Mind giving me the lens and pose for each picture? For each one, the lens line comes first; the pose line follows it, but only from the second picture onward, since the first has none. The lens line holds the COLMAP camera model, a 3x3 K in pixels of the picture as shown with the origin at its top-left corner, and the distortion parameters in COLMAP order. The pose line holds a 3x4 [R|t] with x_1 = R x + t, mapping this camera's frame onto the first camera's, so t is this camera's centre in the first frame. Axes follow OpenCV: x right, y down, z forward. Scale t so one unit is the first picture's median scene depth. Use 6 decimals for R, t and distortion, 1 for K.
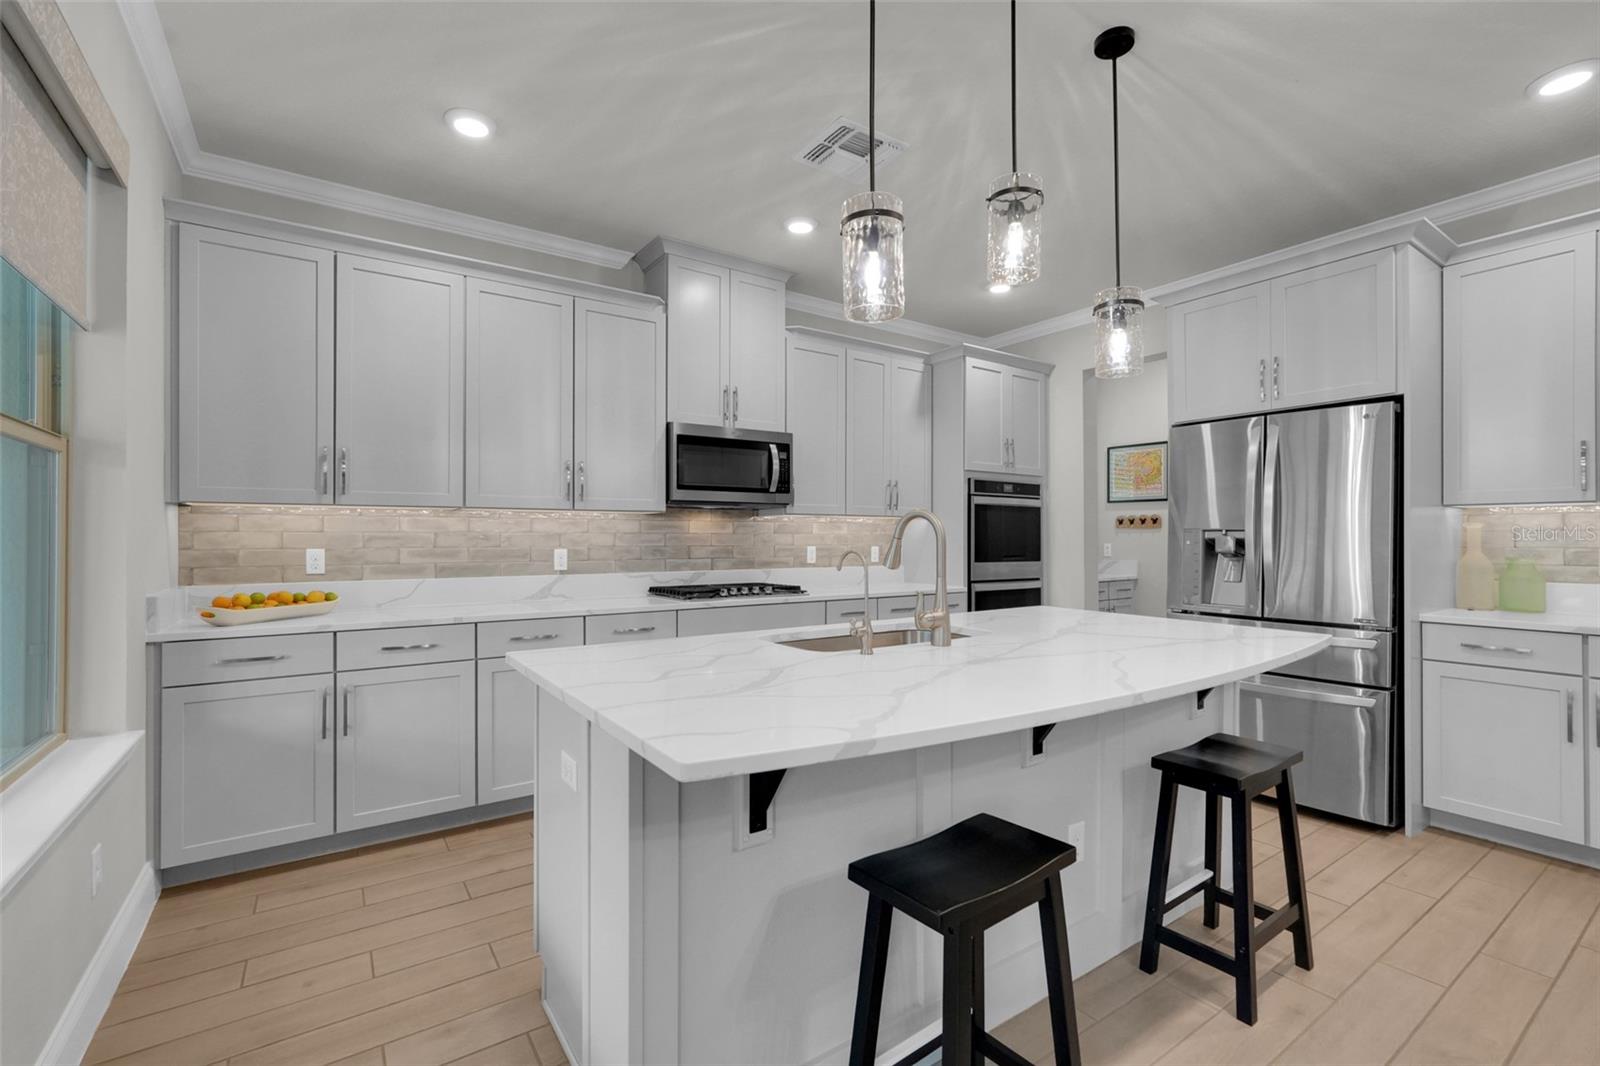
lens RADIAL K [[704.8, 0, 799.6], [0, 704.8, 535.8], [0, 0, 1]] dist [-0.013133, 0.008682]
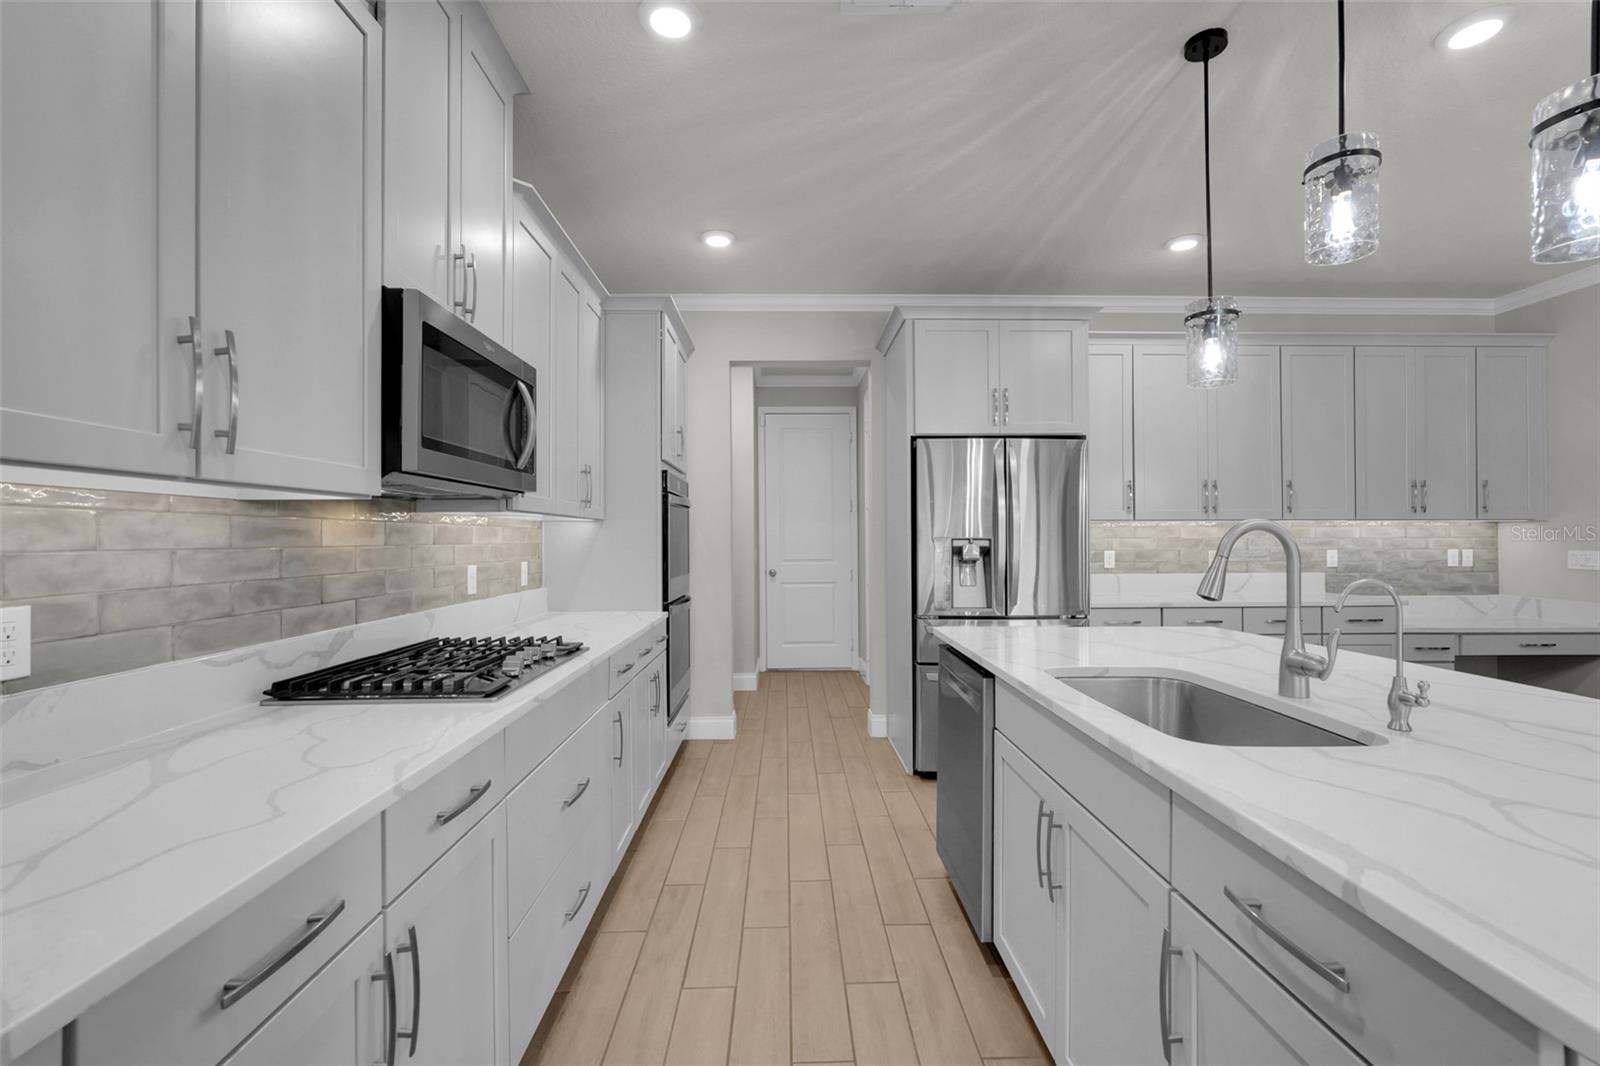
lens RADIAL K [[704.8, 0, 799.6], [0, 704.8, 535.8], [0, 0, 1]] dist [-0.013133, 0.008682]
pose [[0.547338, 0.000587, 0.836912, -0.444608], [0.001460, 0.999998, -0.001656, -0.011286], [-0.836911, 0.002129, 0.547335, 0.618609]]
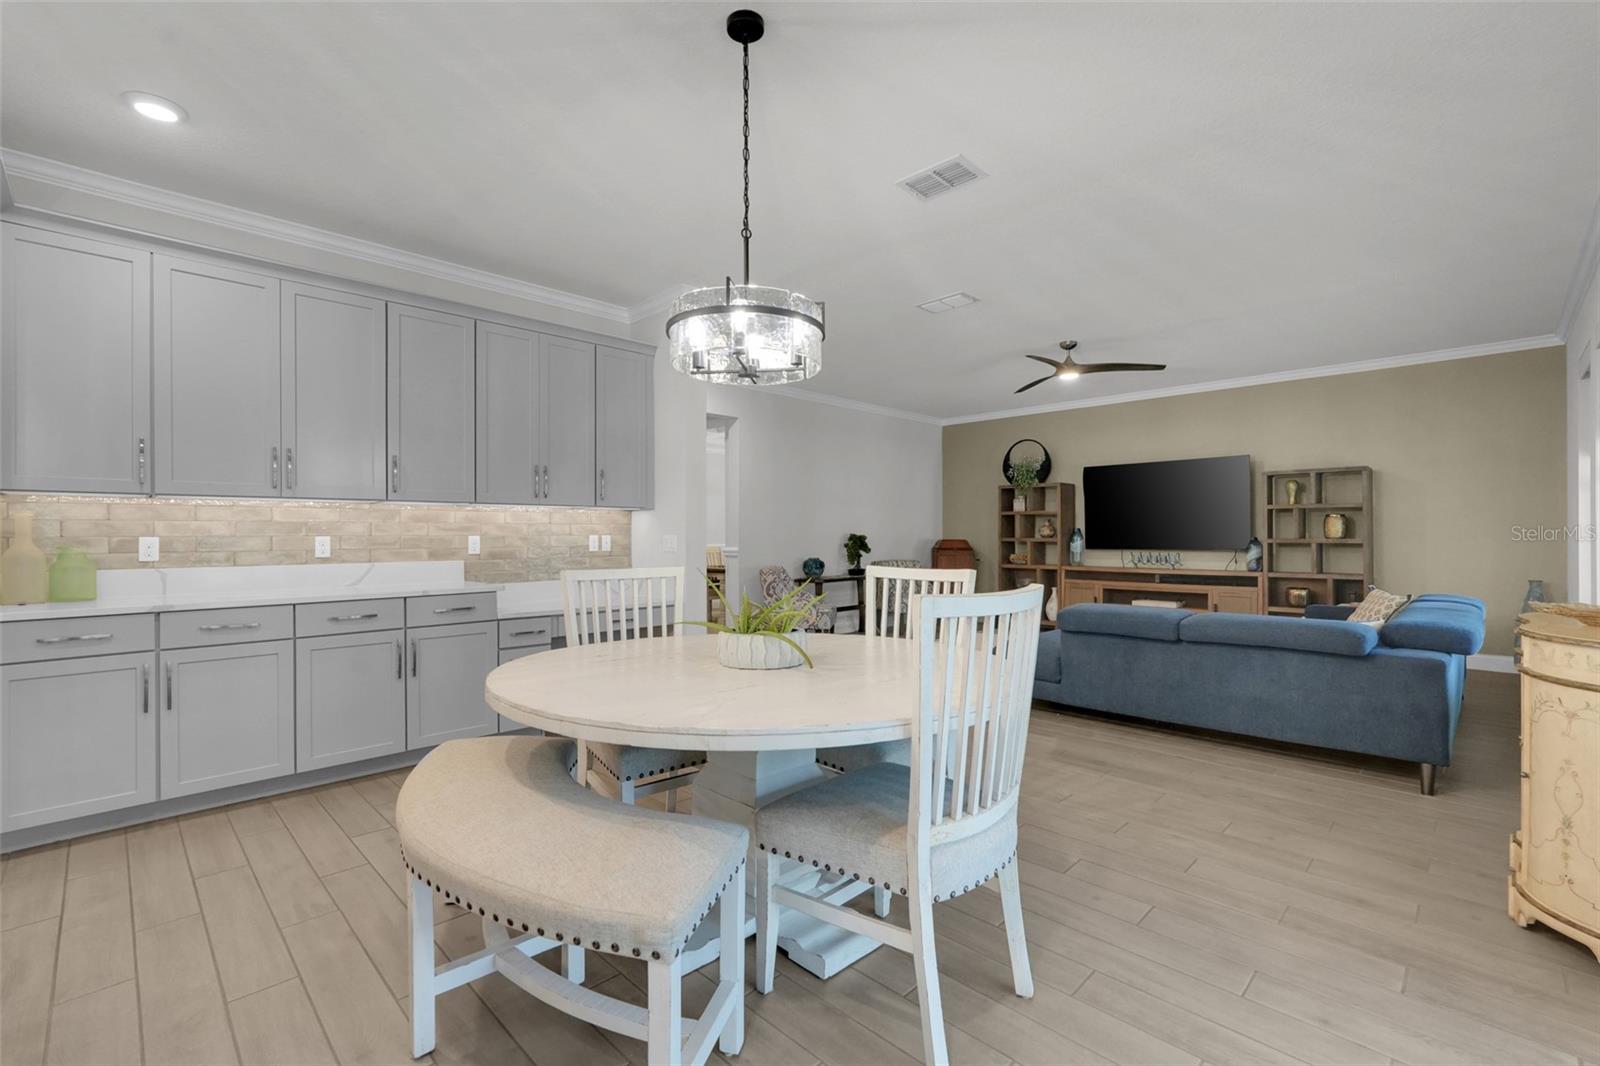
lens RADIAL K [[704.8, 0, 799.6], [0, 704.8, 535.8], [0, 0, 1]] dist [-0.013133, 0.008682]
pose [[-0.176173, -0.003440, 0.984353, -0.119305], [-0.000275, 0.999994, 0.003446, 0.010326], [-0.984359, 0.000337, -0.176173, 0.142737]]
